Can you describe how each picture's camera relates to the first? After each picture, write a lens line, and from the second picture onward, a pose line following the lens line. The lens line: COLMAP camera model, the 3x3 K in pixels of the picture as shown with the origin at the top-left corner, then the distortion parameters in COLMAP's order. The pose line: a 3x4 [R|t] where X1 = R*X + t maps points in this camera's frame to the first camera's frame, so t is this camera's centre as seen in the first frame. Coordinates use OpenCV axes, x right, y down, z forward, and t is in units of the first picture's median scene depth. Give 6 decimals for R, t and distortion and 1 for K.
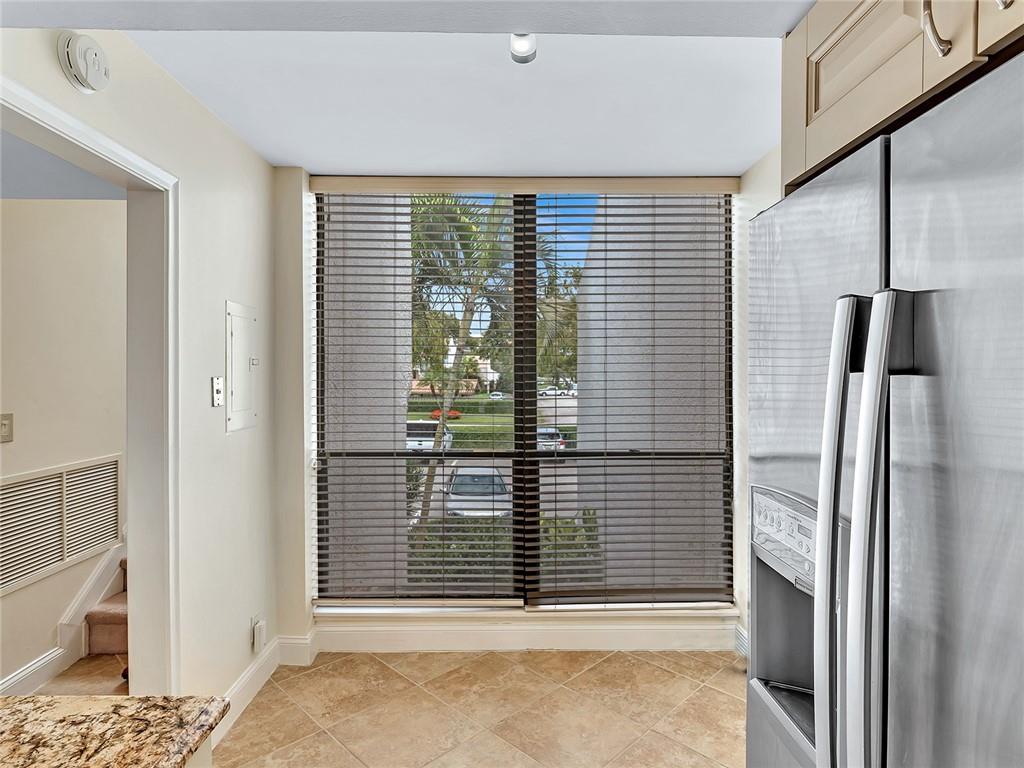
lens RADIAL K [[592.6, 0, 527.5], [0, 592.6, 368.5], [0, 0, 1]] dist [-0.000630, -0.001477]
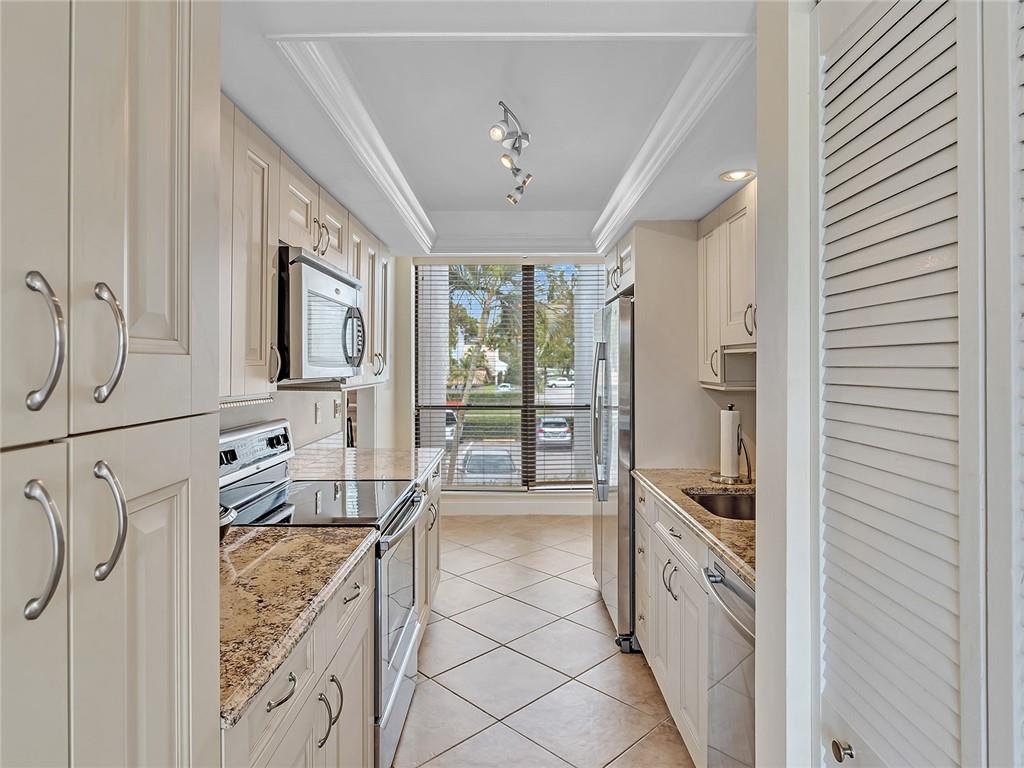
lens RADIAL K [[592.6, 0, 527.5], [0, 592.6, 368.5], [0, 0, 1]] dist [-0.000630, -0.001477]
pose [[0.999884, 0.003084, -0.014939, 0.020865], [-0.002857, 0.999880, 0.015231, -0.000342], [0.014984, -0.015187, 0.999772, -0.817517]]
